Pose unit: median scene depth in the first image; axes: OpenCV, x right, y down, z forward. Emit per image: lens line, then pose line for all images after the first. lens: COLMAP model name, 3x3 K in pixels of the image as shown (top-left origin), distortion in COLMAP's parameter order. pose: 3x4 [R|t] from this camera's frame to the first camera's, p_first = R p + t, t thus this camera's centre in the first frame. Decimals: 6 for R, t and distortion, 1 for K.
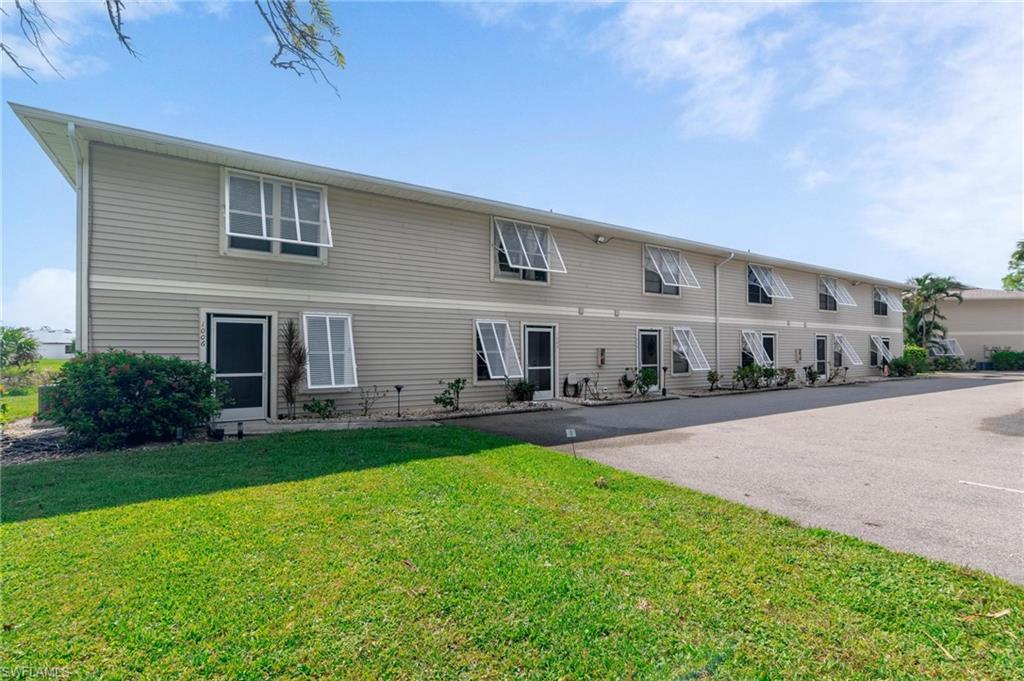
lens RADIAL K [[467.9, 0, 508.4], [0, 467.9, 347.7], [0, 0, 1]] dist [0.010284, -0.000273]
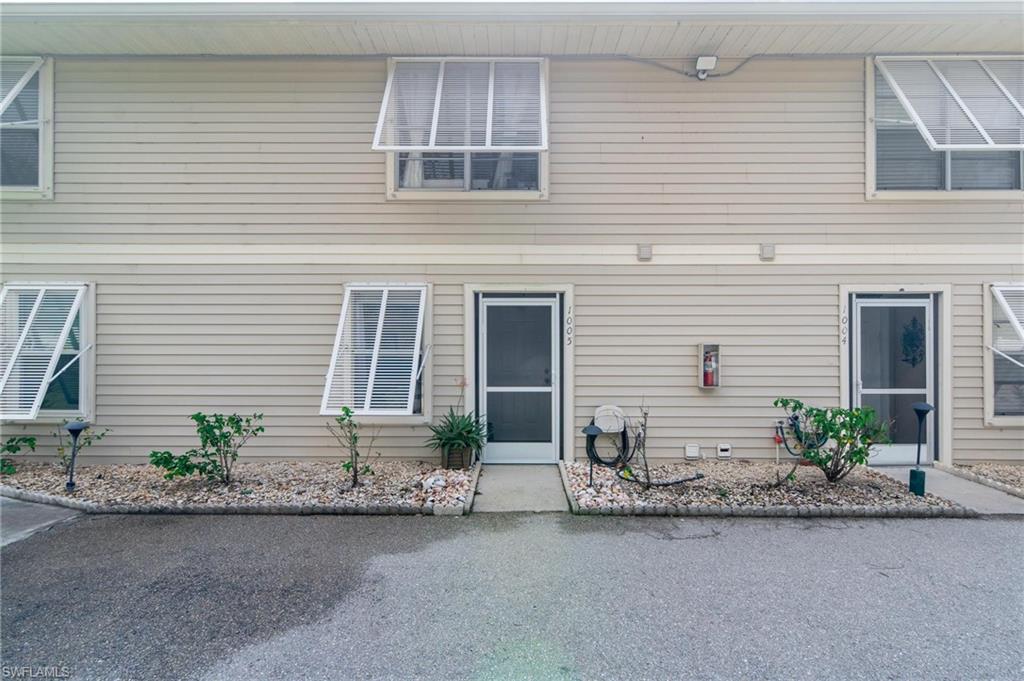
lens RADIAL K [[467.9, 0, 514.1], [0, 467.9, 333.8], [0, 0, 1]] dist [0.010284, -0.000273]
pose [[0.835773, -0.003345, -0.549064, 0.294272], [0.000276, 0.999984, -0.005673, -0.006085], [0.549074, 0.004589, 0.835761, 0.618087]]
